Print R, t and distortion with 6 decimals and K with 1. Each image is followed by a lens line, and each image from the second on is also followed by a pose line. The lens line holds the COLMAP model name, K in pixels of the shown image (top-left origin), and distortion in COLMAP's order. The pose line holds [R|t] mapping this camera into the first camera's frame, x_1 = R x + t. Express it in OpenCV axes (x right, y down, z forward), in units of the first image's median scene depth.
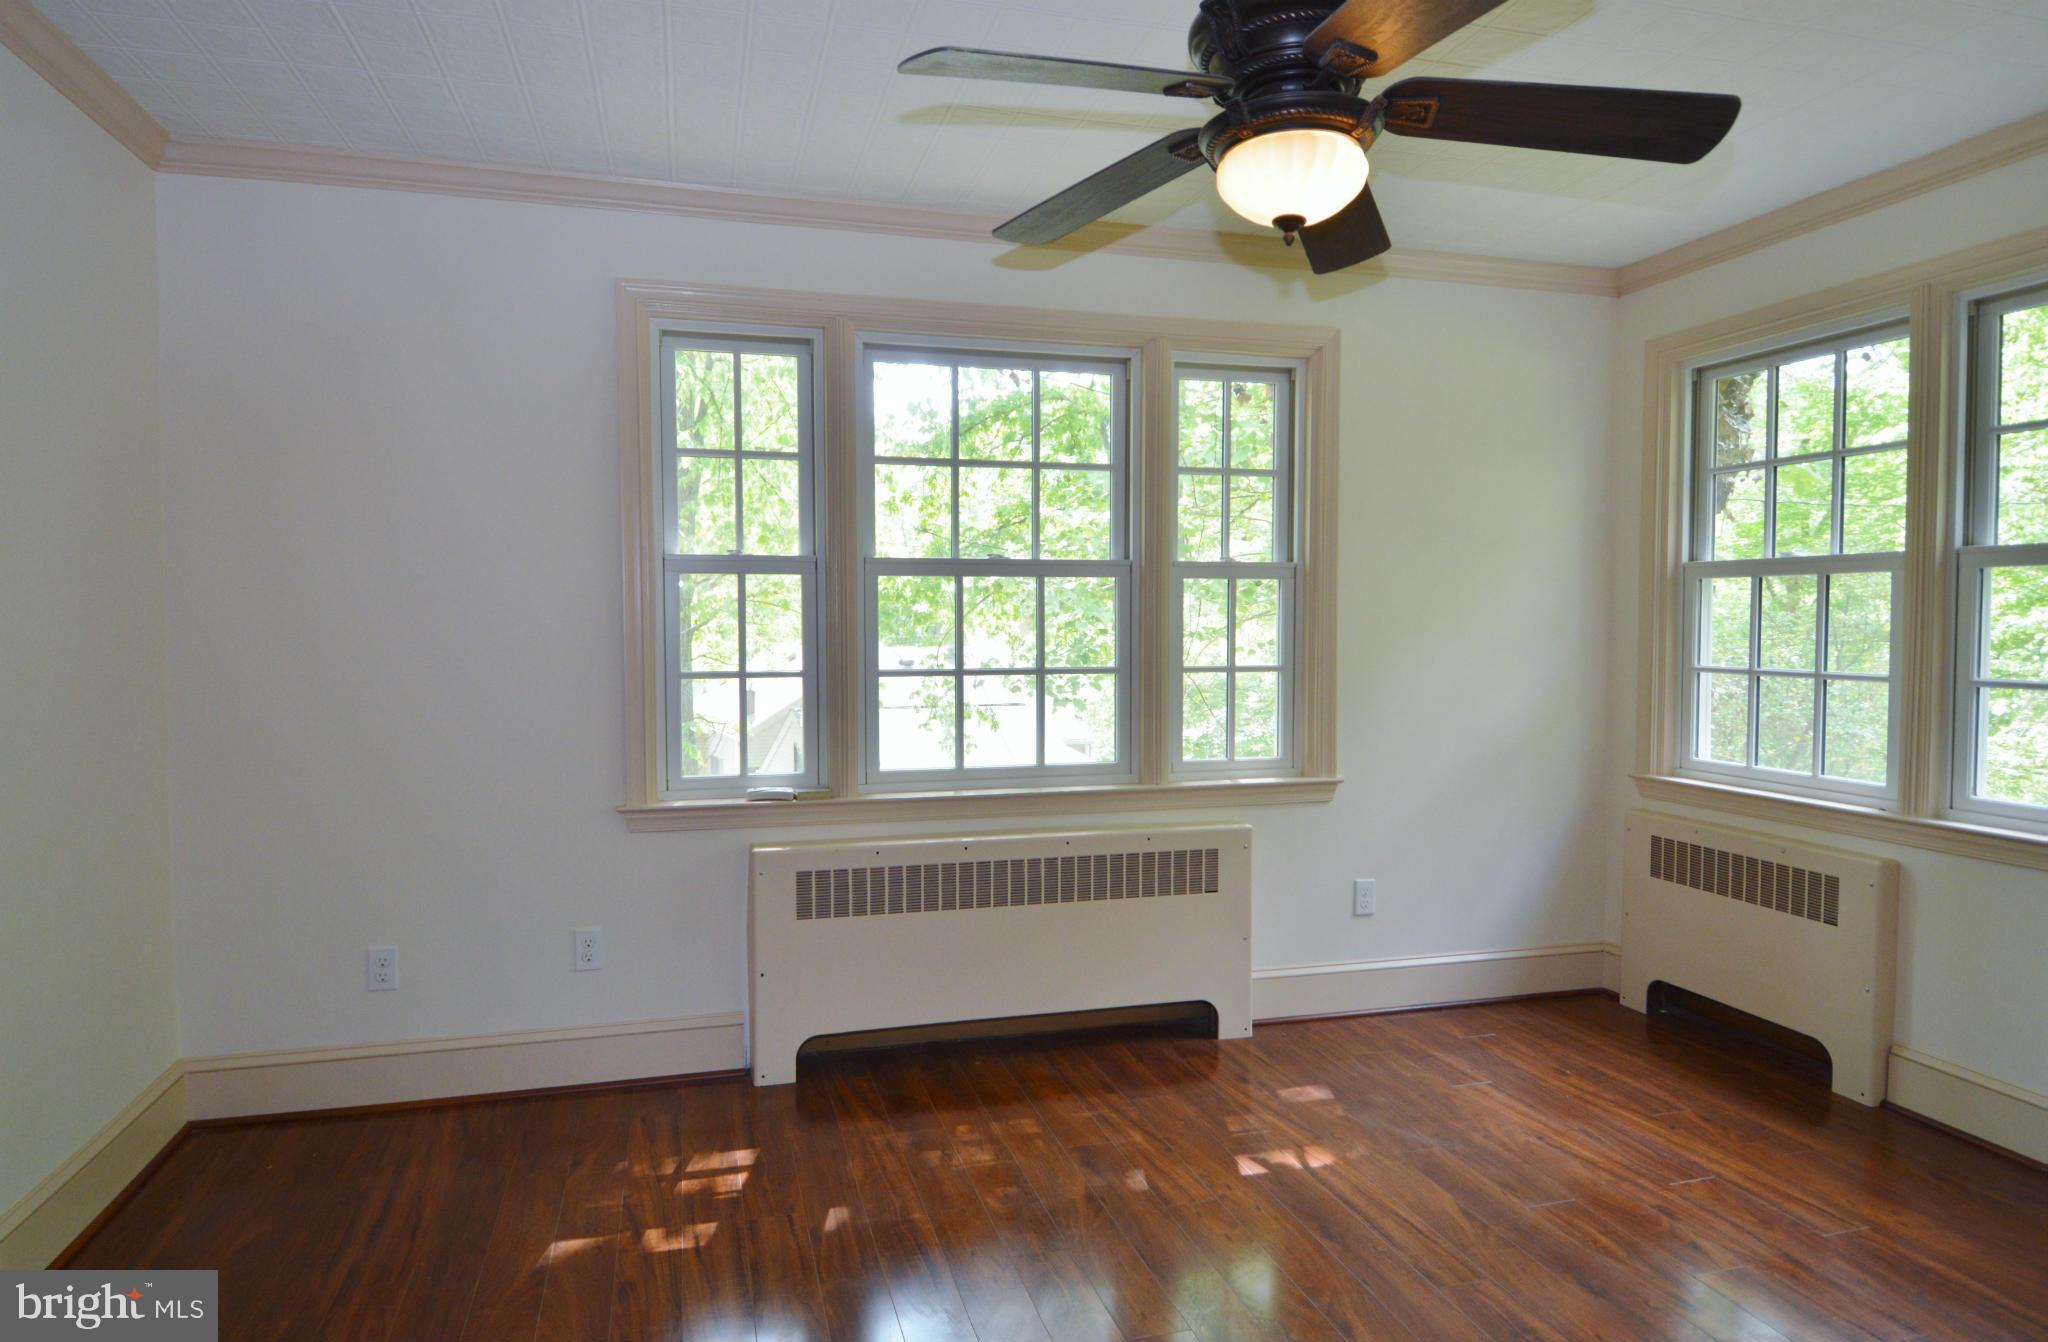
lens RADIAL K [[1275.0, 0, 1018.7], [0, 1275.0, 646.4], [0, 0, 1]] dist [0.000089, -0.001923]
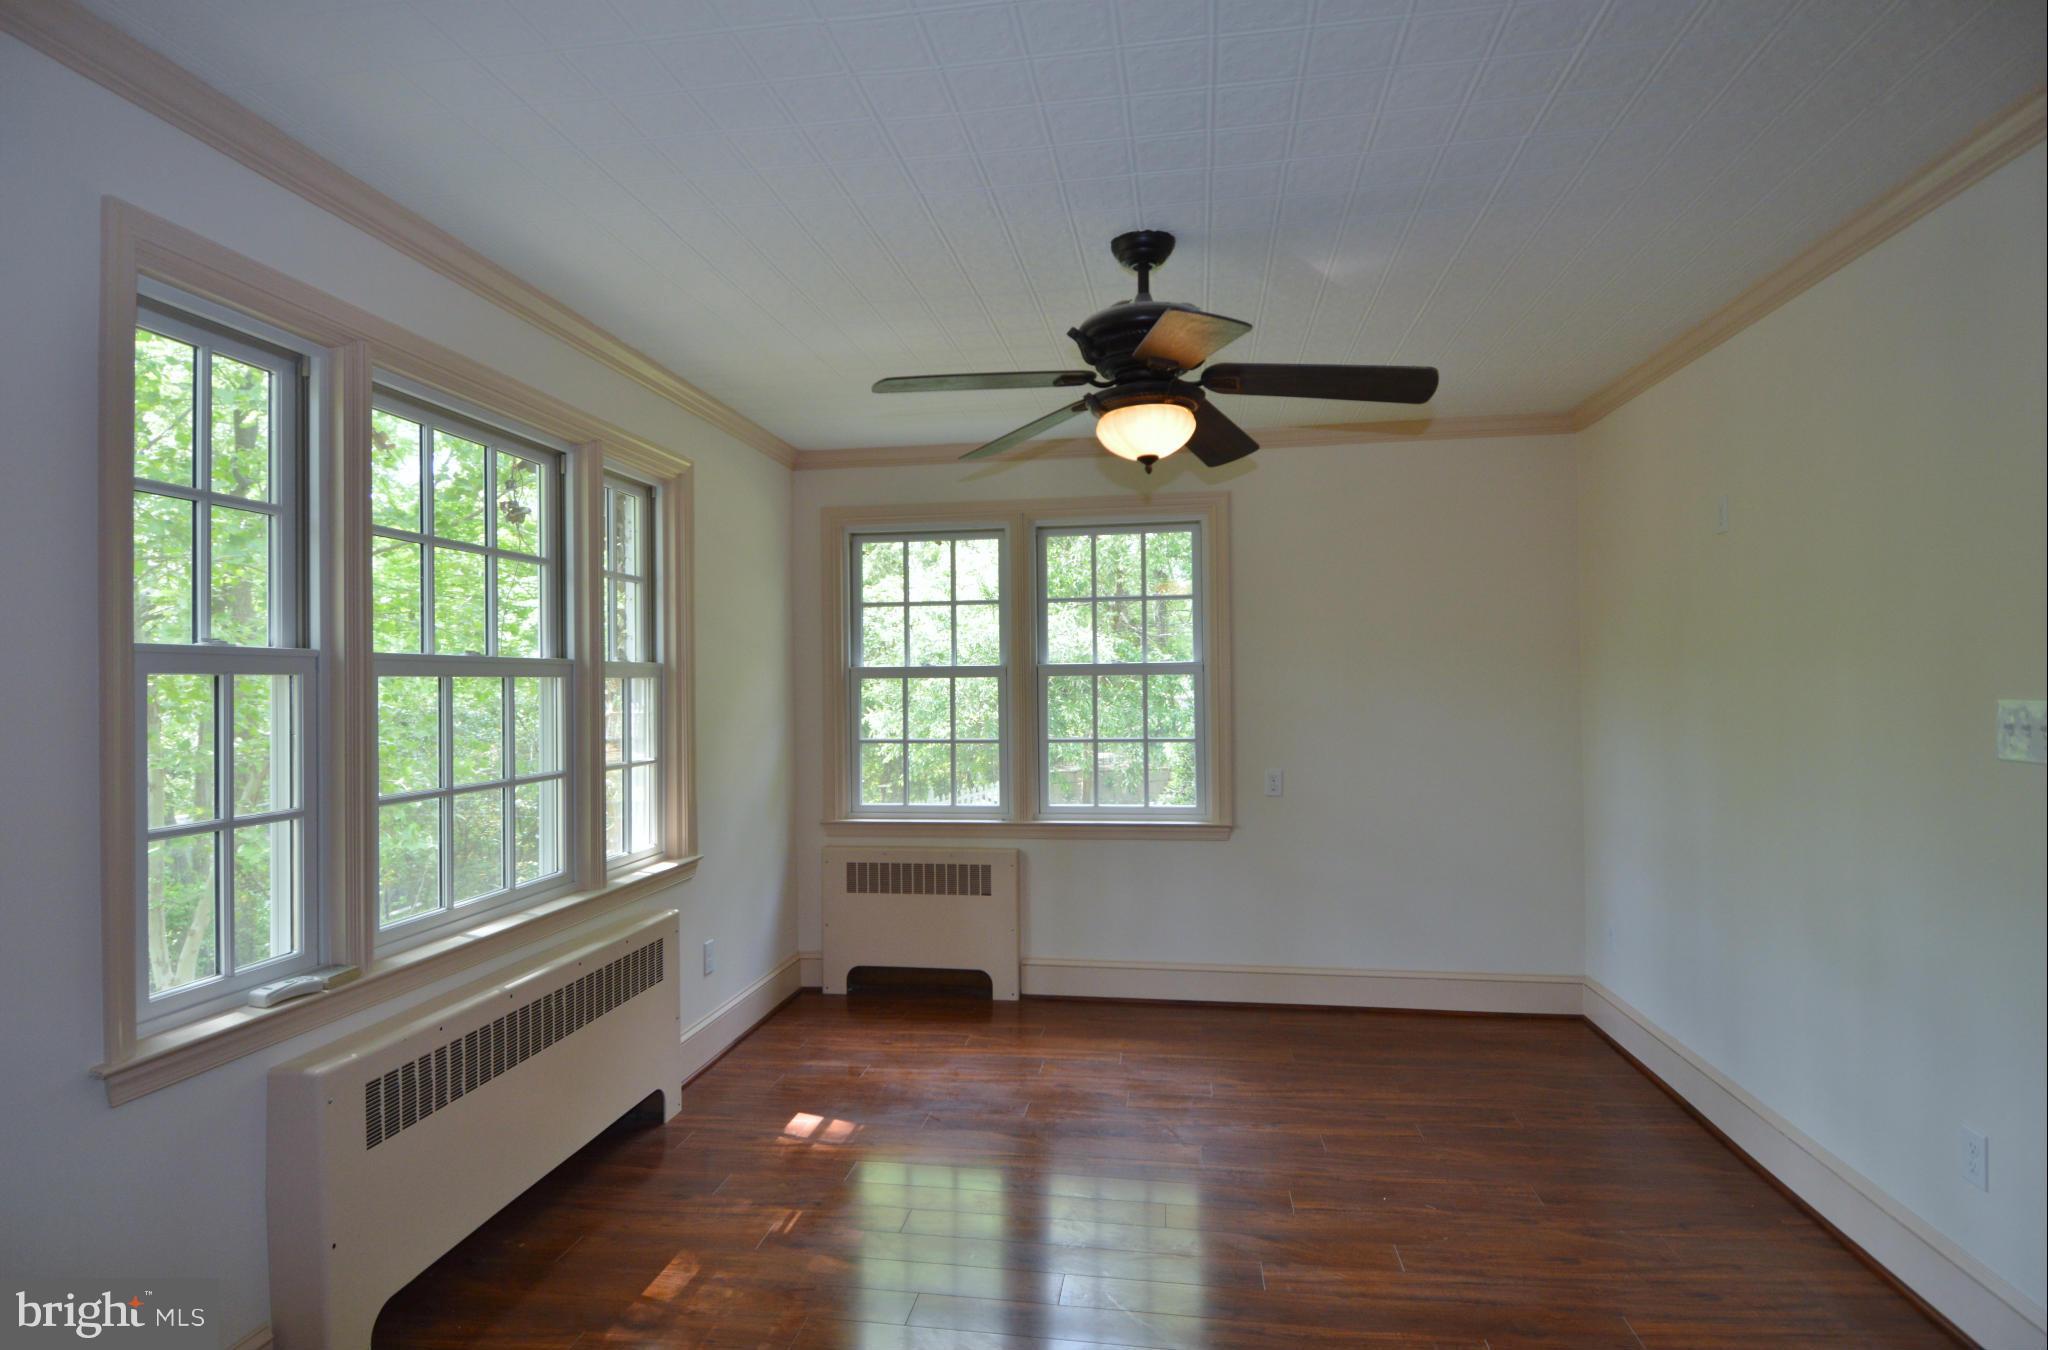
lens RADIAL K [[1073.5, 0, 1024.0], [0, 1073.5, 675.0], [0, 0, 1]] dist [-0.001368, -0.000081]
pose [[0.406367, 0.003330, 0.913704, -0.571571], [0.045227, 0.998694, -0.023754, -0.024245], [-0.912590, 0.050977, 0.405685, 0.389603]]
